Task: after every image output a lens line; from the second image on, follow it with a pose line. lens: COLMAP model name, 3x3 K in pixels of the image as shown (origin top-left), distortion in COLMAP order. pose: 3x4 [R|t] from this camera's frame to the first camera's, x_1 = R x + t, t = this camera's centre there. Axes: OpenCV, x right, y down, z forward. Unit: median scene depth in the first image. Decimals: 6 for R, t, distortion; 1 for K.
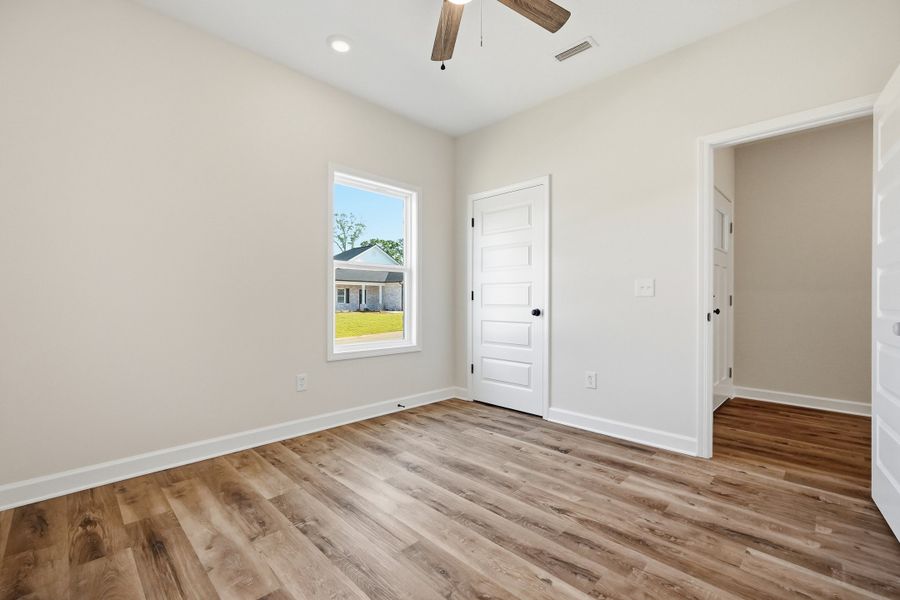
lens RADIAL K [[391.4, 0, 450.0], [0, 391.4, 300.0], [0, 0, 1]] dist [-0.000717, 0.000090]
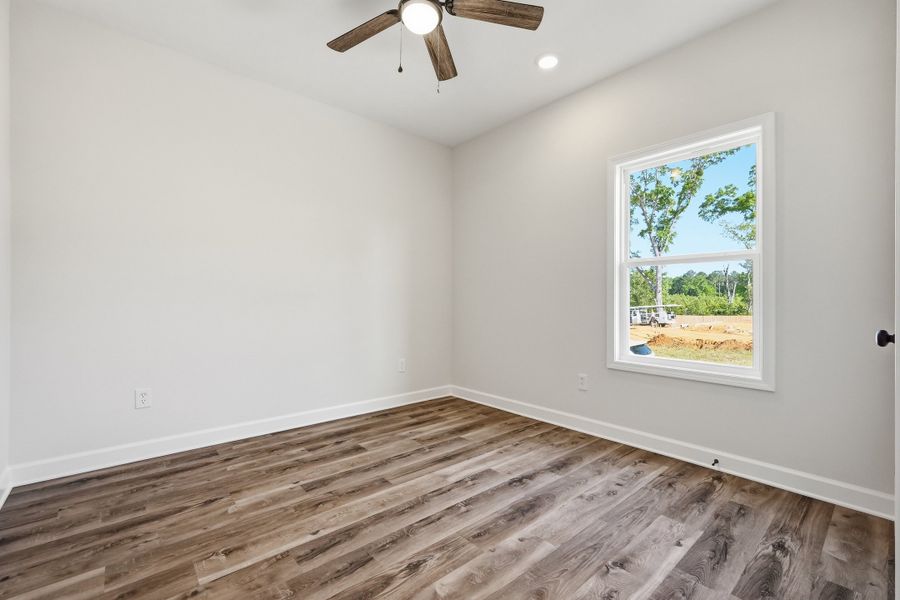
lens RADIAL K [[383.1, 0, 450.4], [0, 383.1, 303.3], [0, 0, 1]] dist [-0.000923, 0.000339]
pose [[-0.066548, -0.000184, -0.997783, 0.869973], [-0.004567, 0.999990, 0.000120, 0.000335], [0.997773, 0.004565, -0.066548, 0.922592]]
